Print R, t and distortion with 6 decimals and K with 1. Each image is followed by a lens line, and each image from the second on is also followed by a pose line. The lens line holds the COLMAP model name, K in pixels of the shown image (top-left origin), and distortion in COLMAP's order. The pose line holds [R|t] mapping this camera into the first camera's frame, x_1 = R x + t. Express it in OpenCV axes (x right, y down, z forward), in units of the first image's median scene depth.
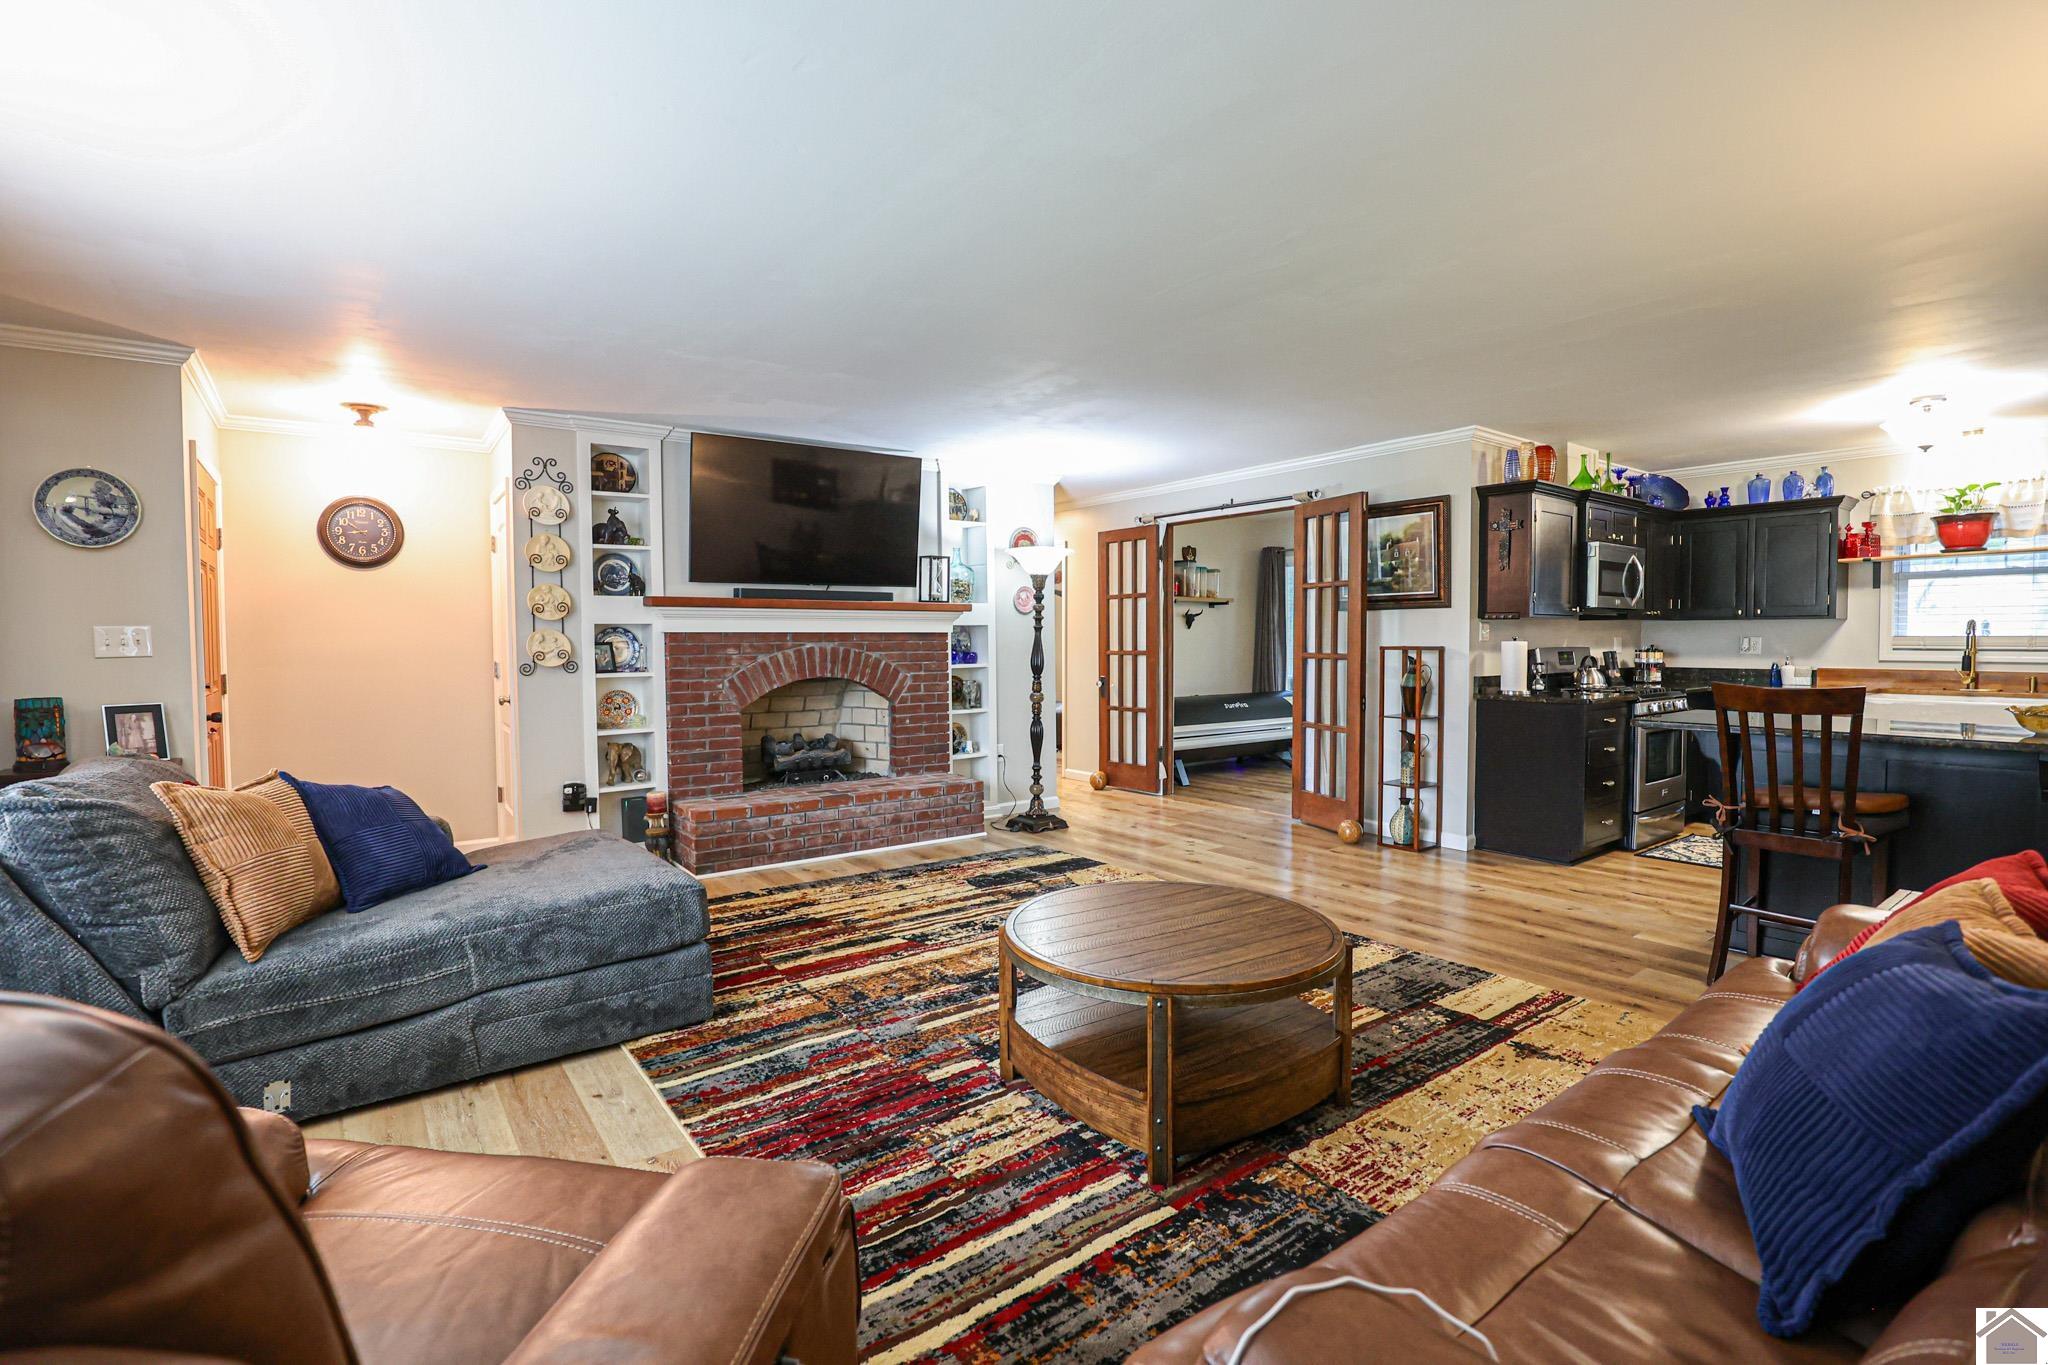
lens RADIAL K [[935.7, 0, 1028.1], [0, 935.7, 675.0], [0, 0, 1]] dist [-0.029557, 0.000801]
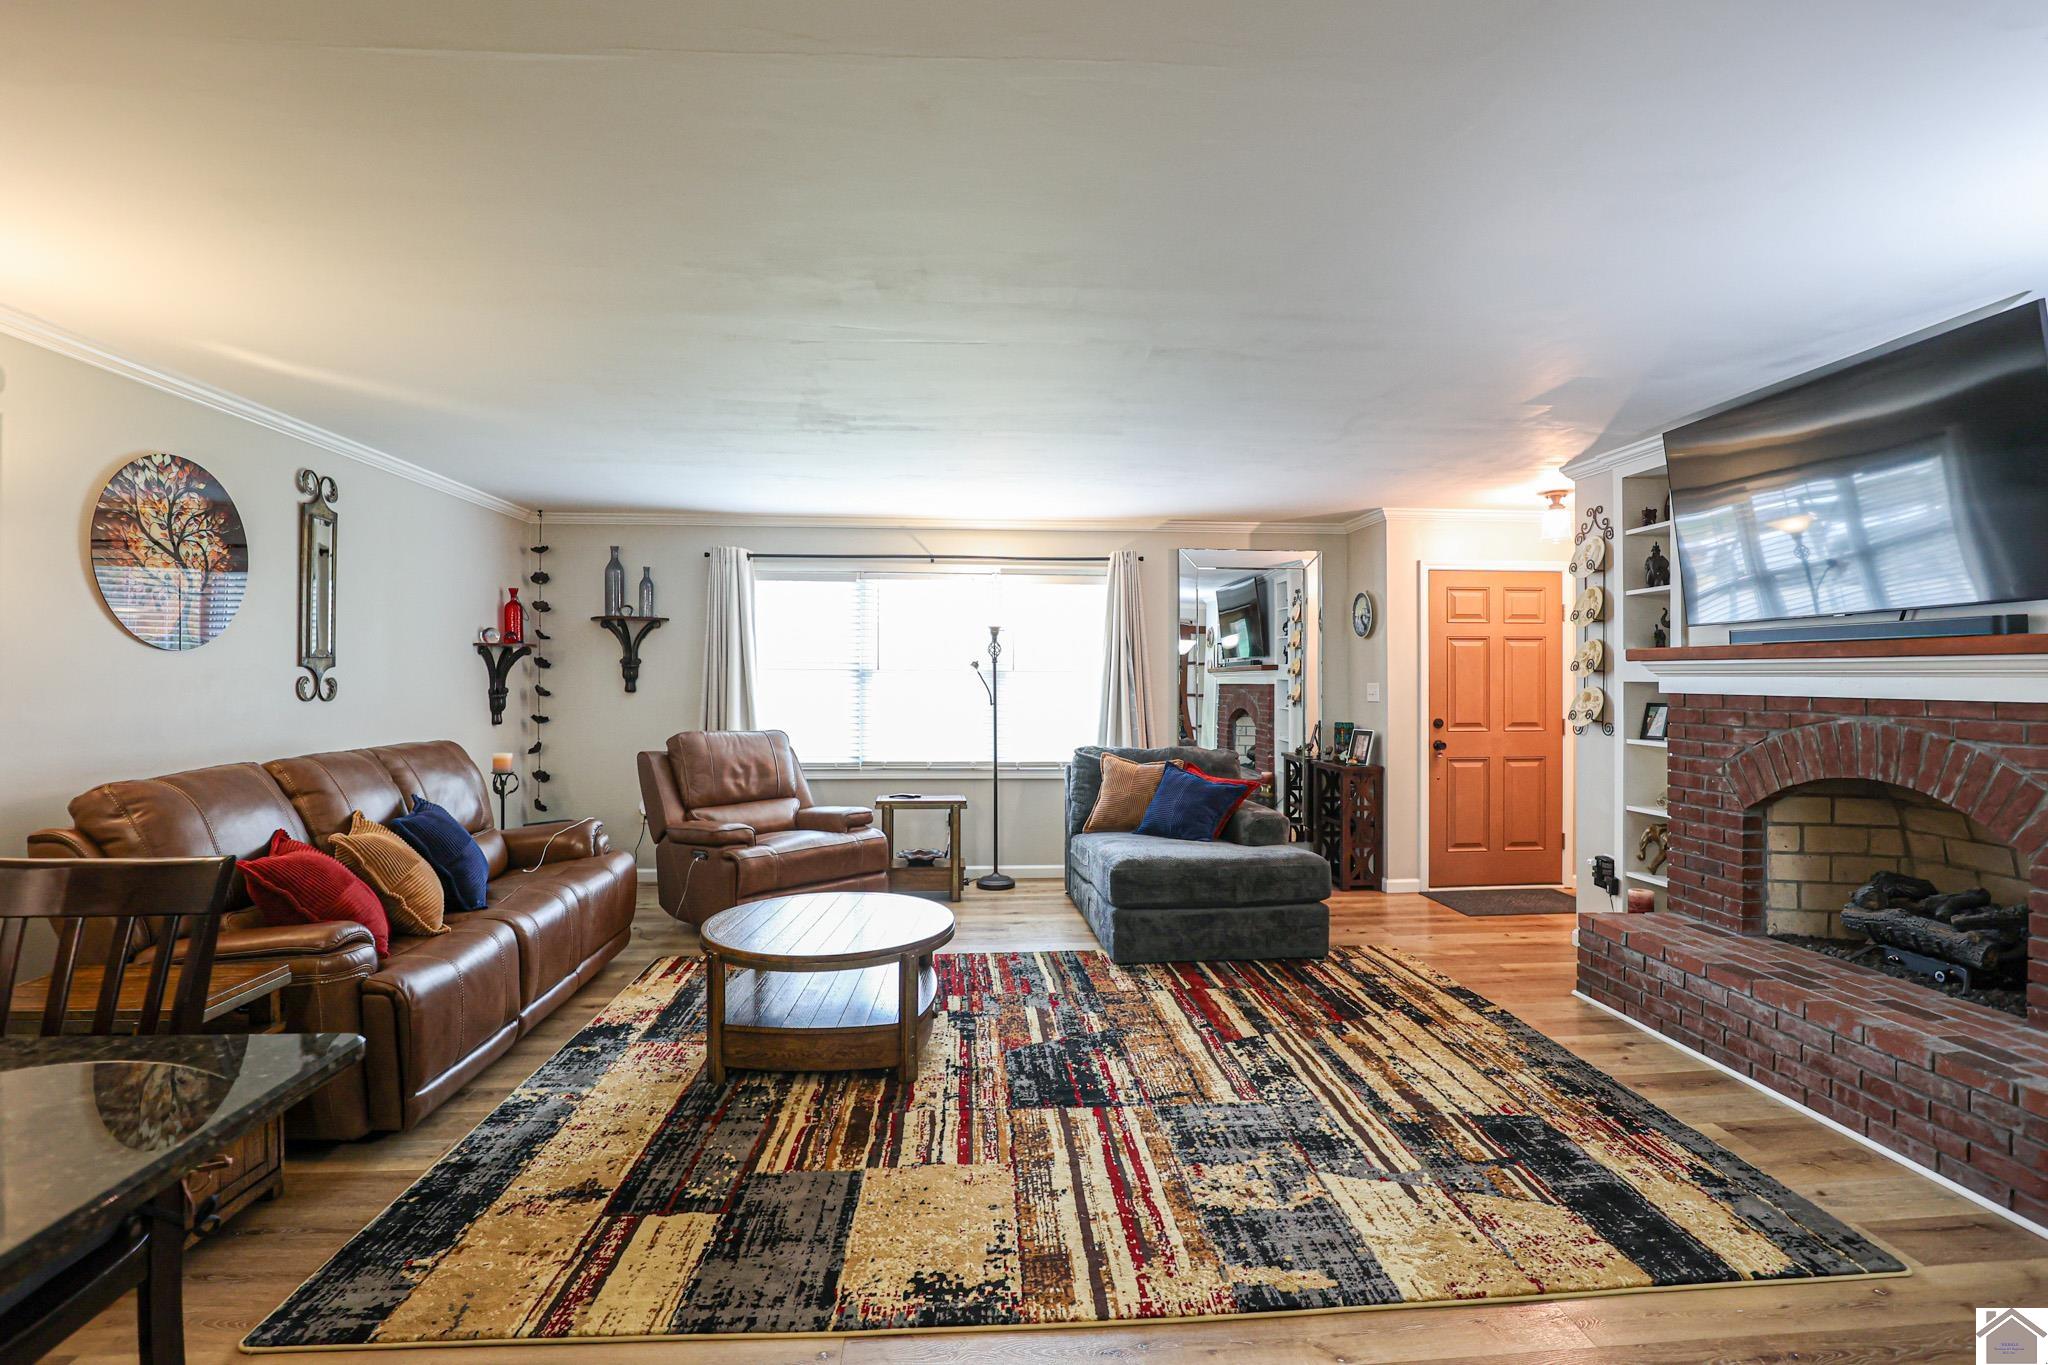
lens RADIAL K [[959.2, 0, 1024.0], [0, 959.2, 682.5], [0, 0, 1]] dist [-0.030588, 0.000302]
pose [[-0.539208, 0.010768, -0.842104, 0.559923], [-0.032051, 0.998931, 0.033296, -0.062314], [0.841563, 0.044944, -0.538286, 0.950313]]
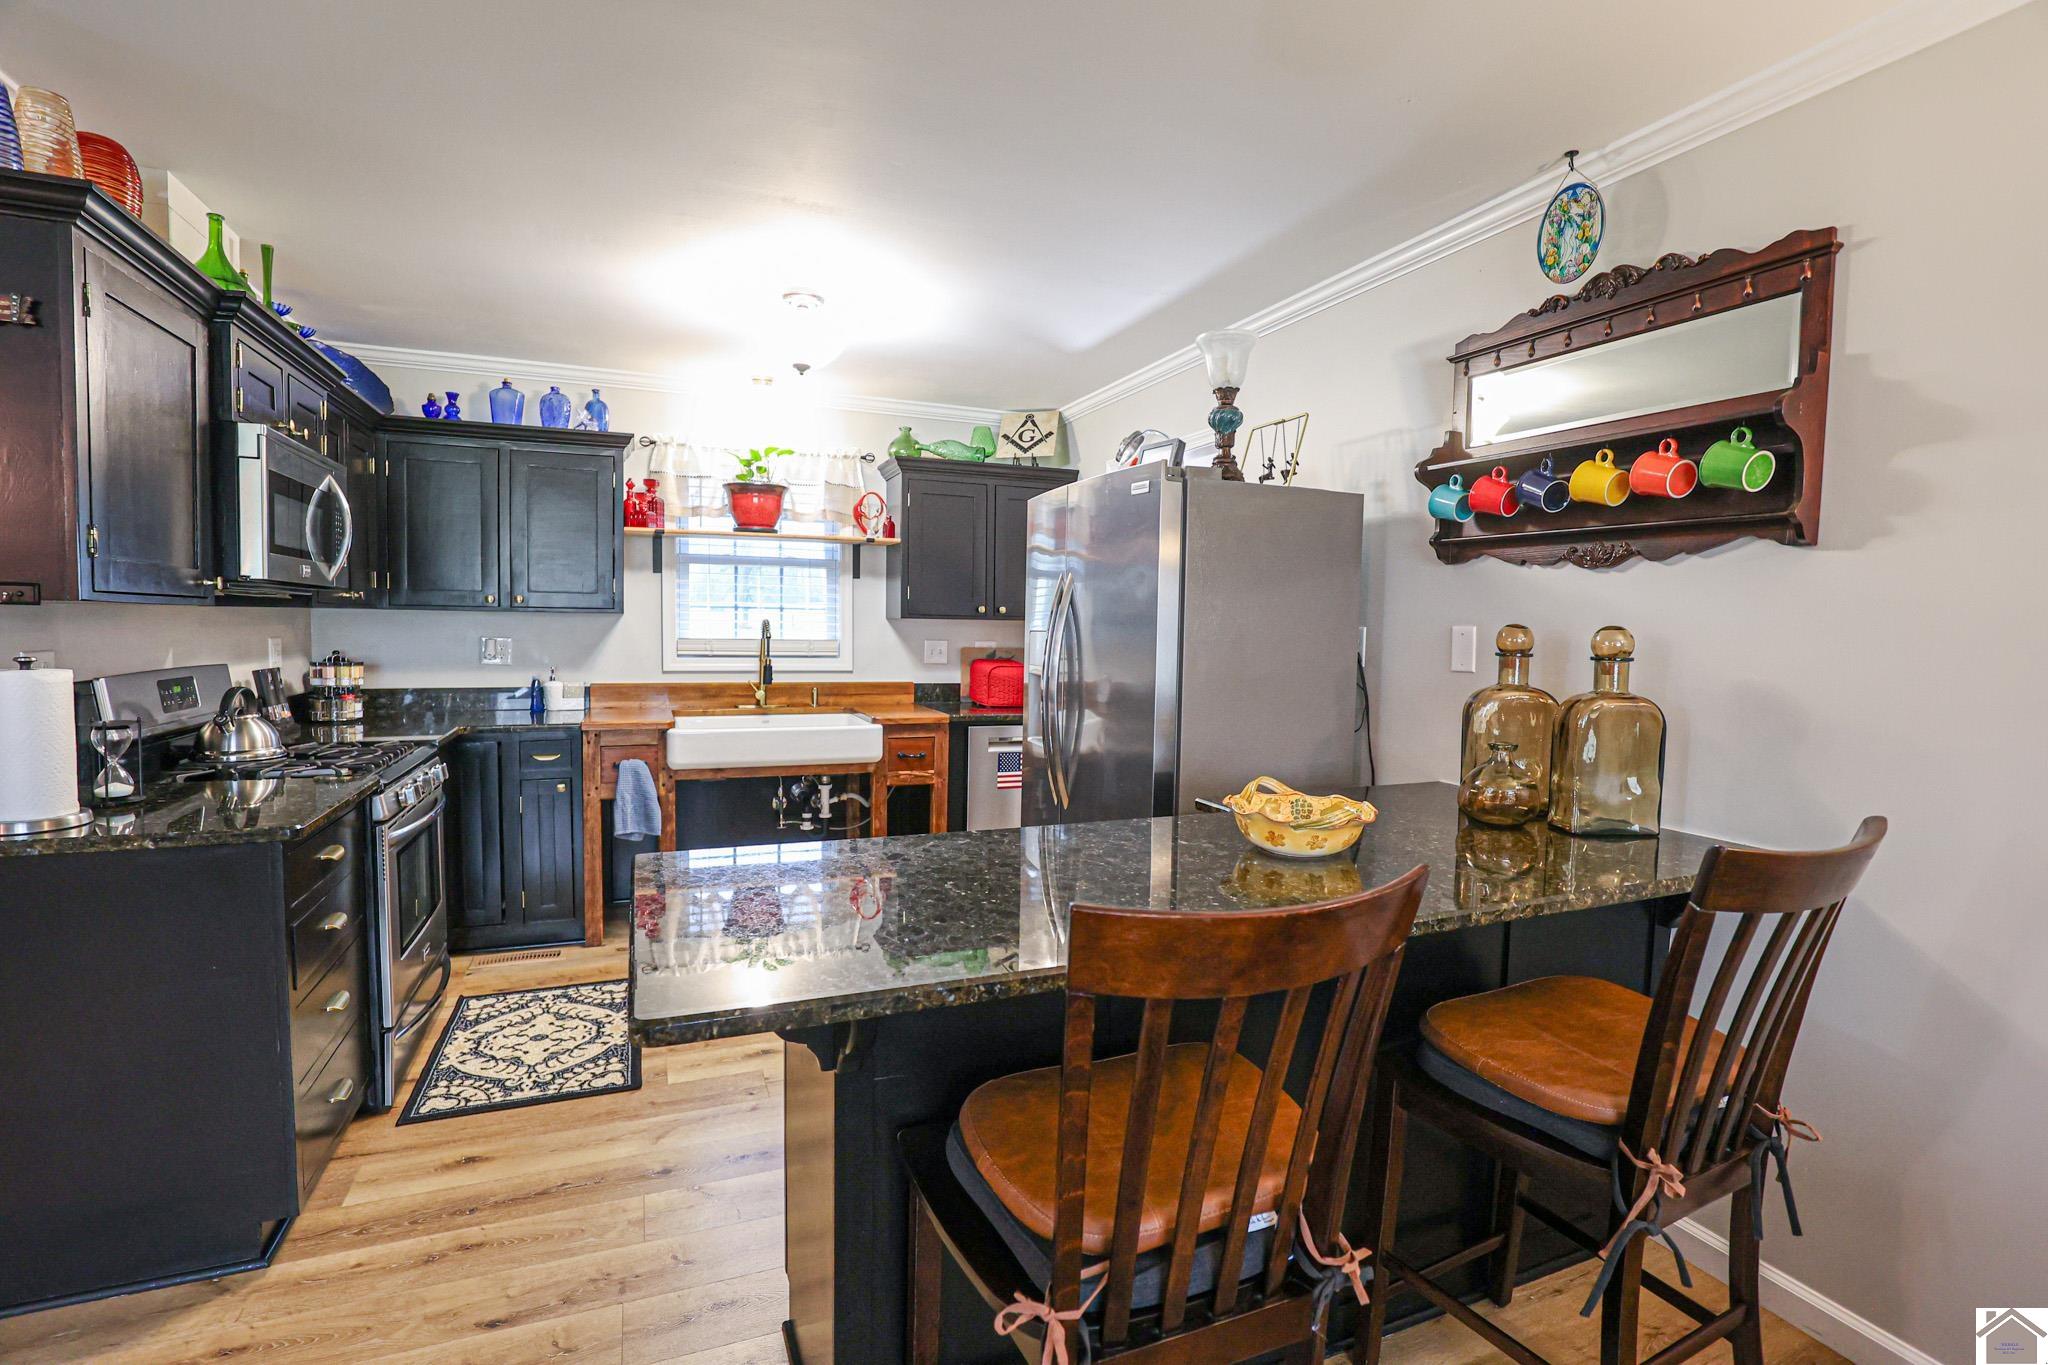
lens RADIAL K [[935.7, 0, 1028.1], [0, 935.7, 675.0], [0, 0, 1]] dist [-0.029557, 0.000801]
pose [[0.248063, -0.044846, 0.967705, 0.304597], [0.020466, 0.998948, 0.041048, -0.041387], [-0.968528, 0.009622, 0.248720, 0.580171]]
